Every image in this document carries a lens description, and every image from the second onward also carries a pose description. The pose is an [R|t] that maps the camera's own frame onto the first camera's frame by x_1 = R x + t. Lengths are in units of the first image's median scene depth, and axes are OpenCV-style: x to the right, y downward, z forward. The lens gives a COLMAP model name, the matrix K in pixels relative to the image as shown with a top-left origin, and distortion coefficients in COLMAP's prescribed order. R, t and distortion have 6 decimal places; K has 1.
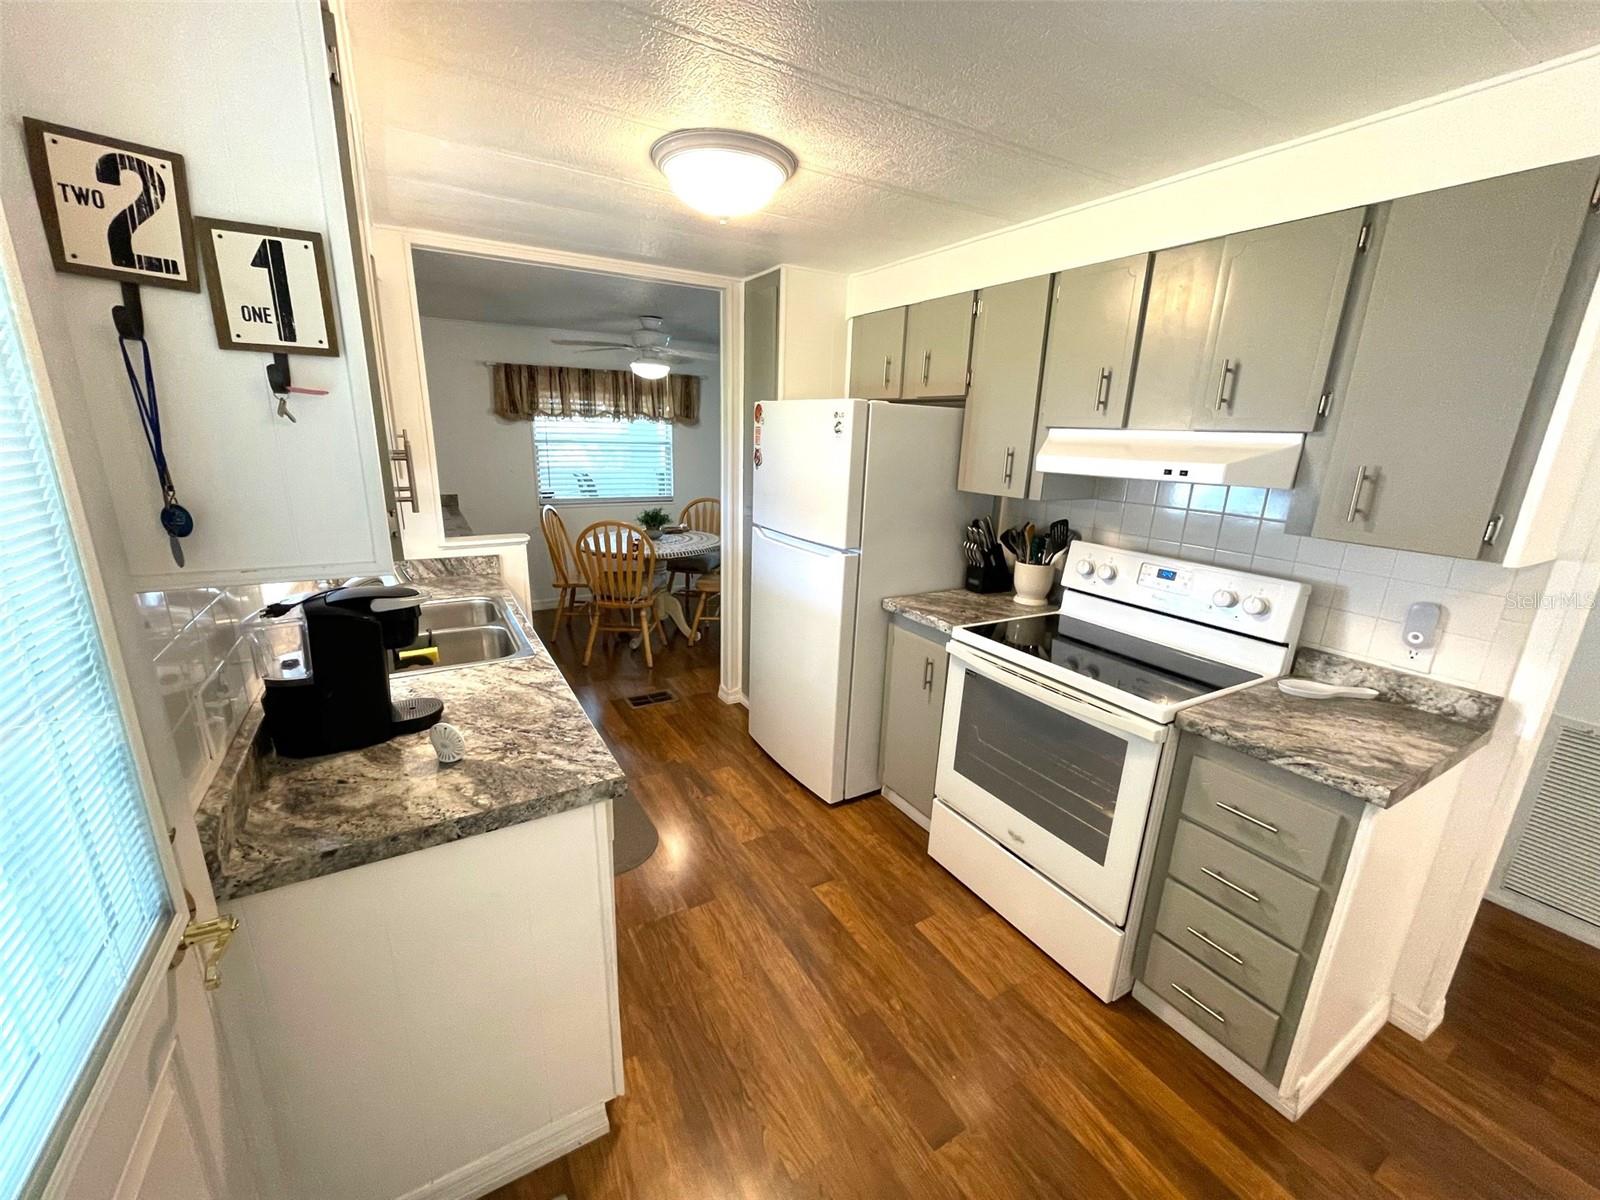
lens RADIAL K [[641.8, 0, 804.3], [0, 641.8, 601.8], [0, 0, 1]] dist [-0.004247, 0.000306]
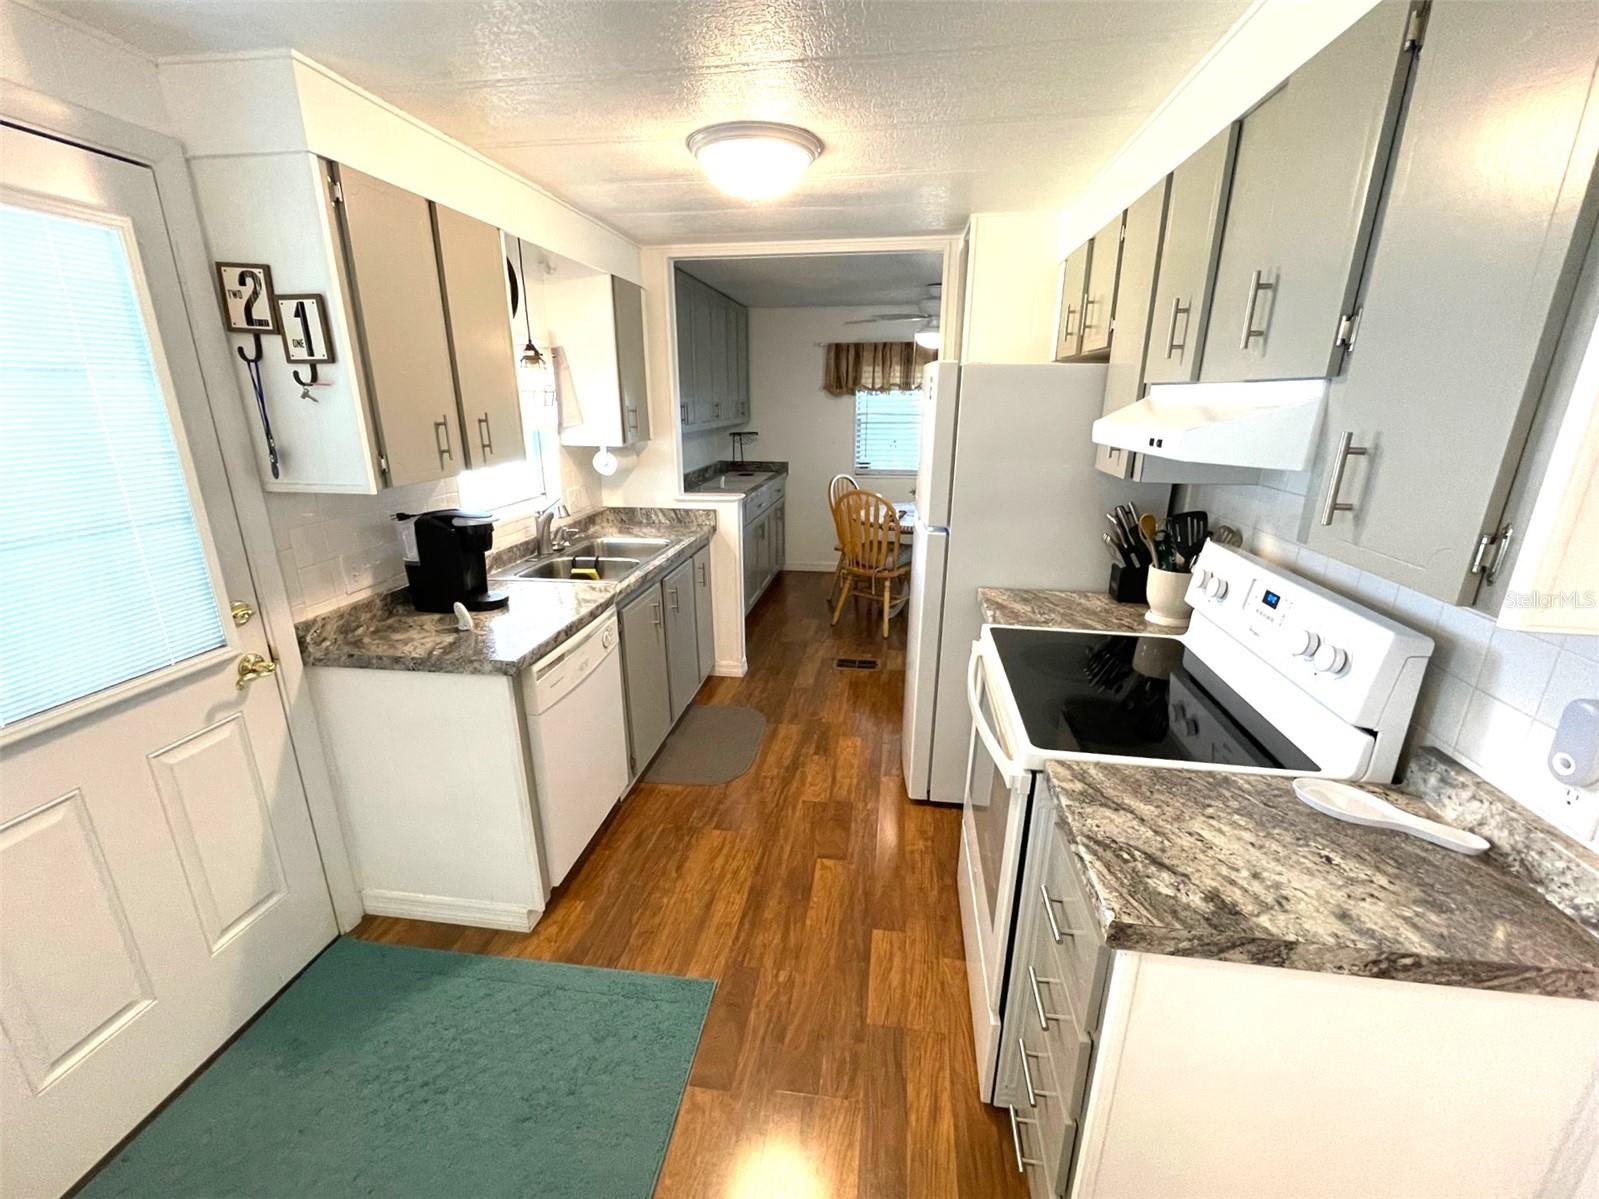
lens RADIAL K [[677.7, 0, 799.5], [0, 677.7, 599.5], [0, 0, 1]] dist [-0.002938, -0.000442]
pose [[0.782299, 0.151413, -0.604221, 0.771673], [-0.139256, 0.987968, 0.067279, -0.026535], [0.607138, 0.031509, 0.793972, 0.175993]]
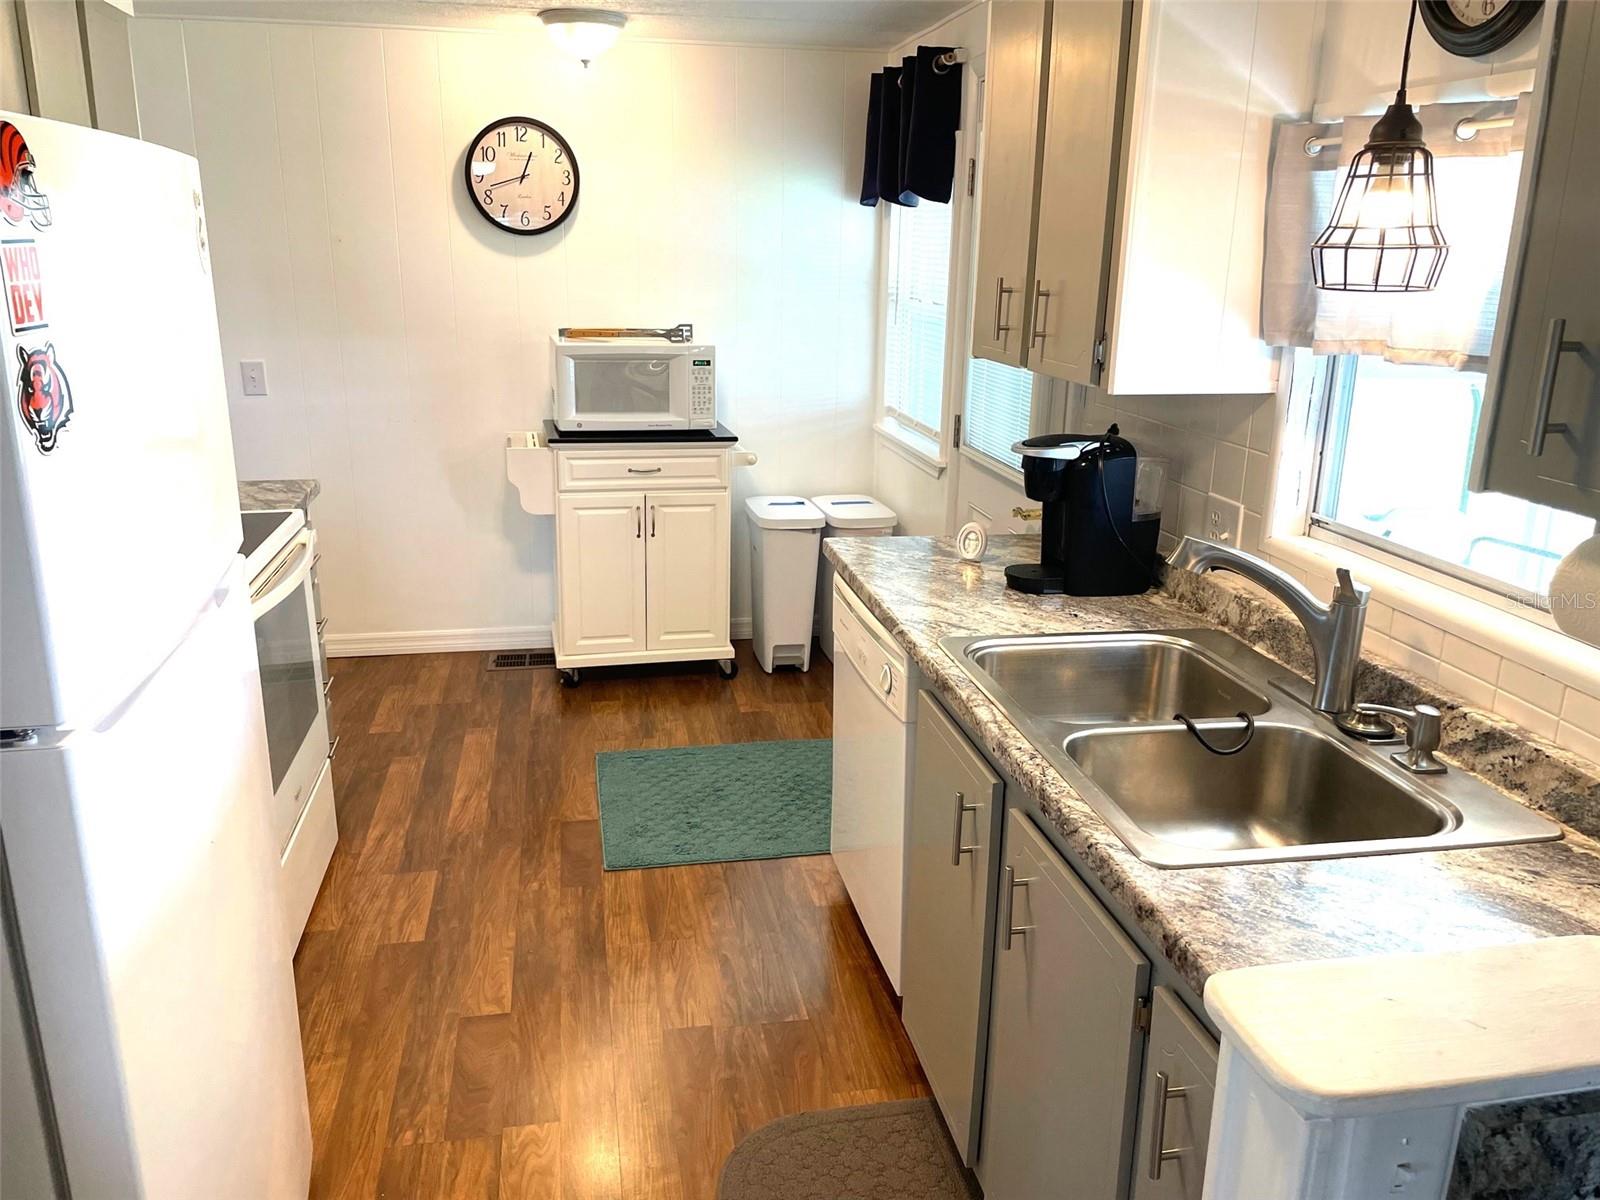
lens RADIAL K [[1257.6, 0, 800.0], [0, 1257.6, 600.0], [0, 0, 1]] dist [0.088682, -0.118015]
pose [[-0.938015, -0.142292, 0.316039, -0.764249], [0.042883, 0.857188, 0.513215, -0.650690], [-0.343931, 0.494956, -0.797954, 2.260404]]
